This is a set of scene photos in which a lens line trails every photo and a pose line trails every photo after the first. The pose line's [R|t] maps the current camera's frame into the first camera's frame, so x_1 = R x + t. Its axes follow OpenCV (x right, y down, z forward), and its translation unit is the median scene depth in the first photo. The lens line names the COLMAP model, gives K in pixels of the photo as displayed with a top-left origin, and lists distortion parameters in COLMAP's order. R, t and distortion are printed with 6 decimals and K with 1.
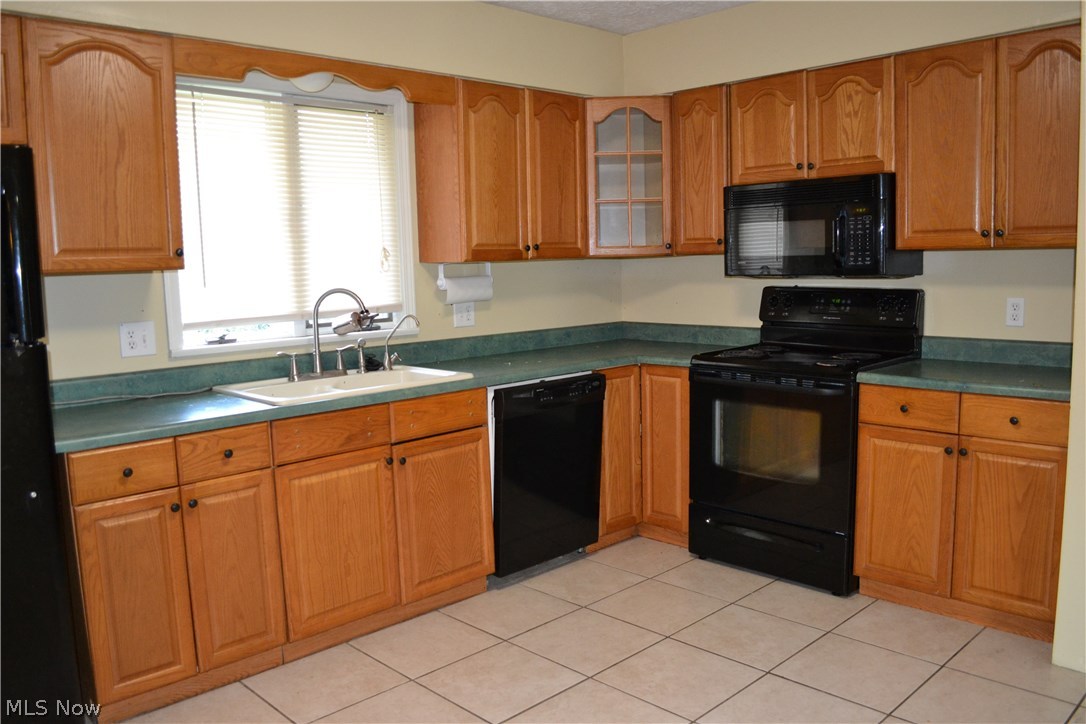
lens RADIAL K [[868.4, 0, 543.0], [0, 868.4, 362.0], [0, 0, 1]] dist [-0.080477, 0.005817]
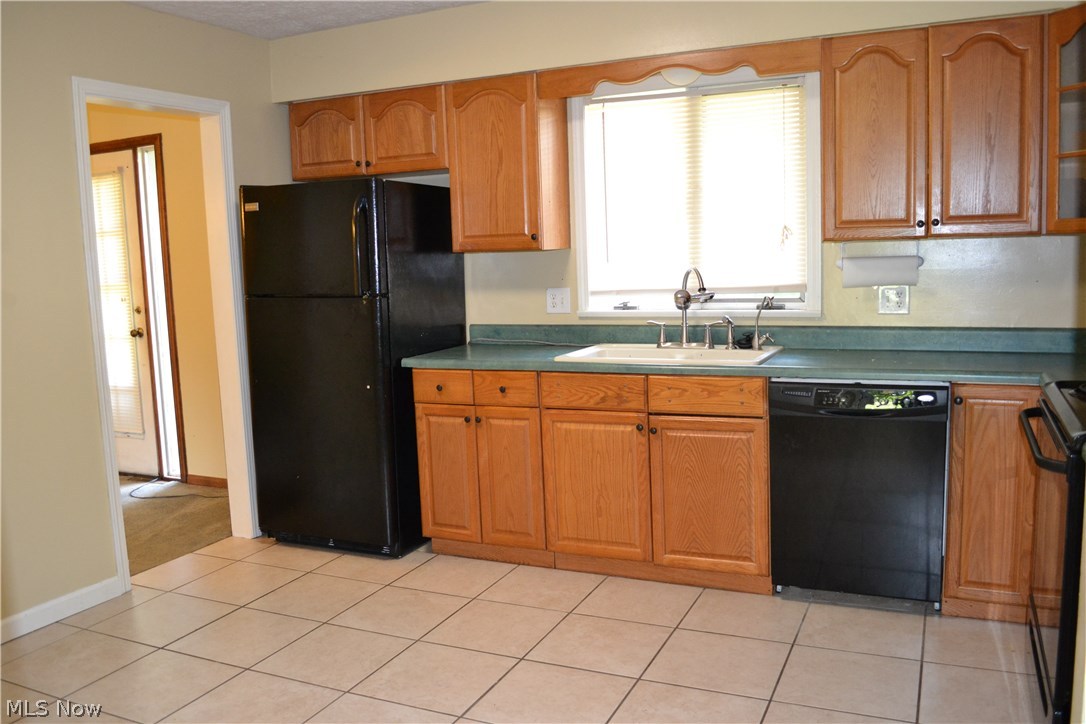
lens RADIAL K [[904.7, 0, 543.0], [0, 904.7, 362.0], [0, 0, 1]] dist [-0.056452, -0.003226]
pose [[0.363309, 0.129546, -0.922618, 0.831955], [-0.085494, 0.990743, 0.105446, -0.078742], [0.927738, 0.040568, 0.371021, 0.464755]]
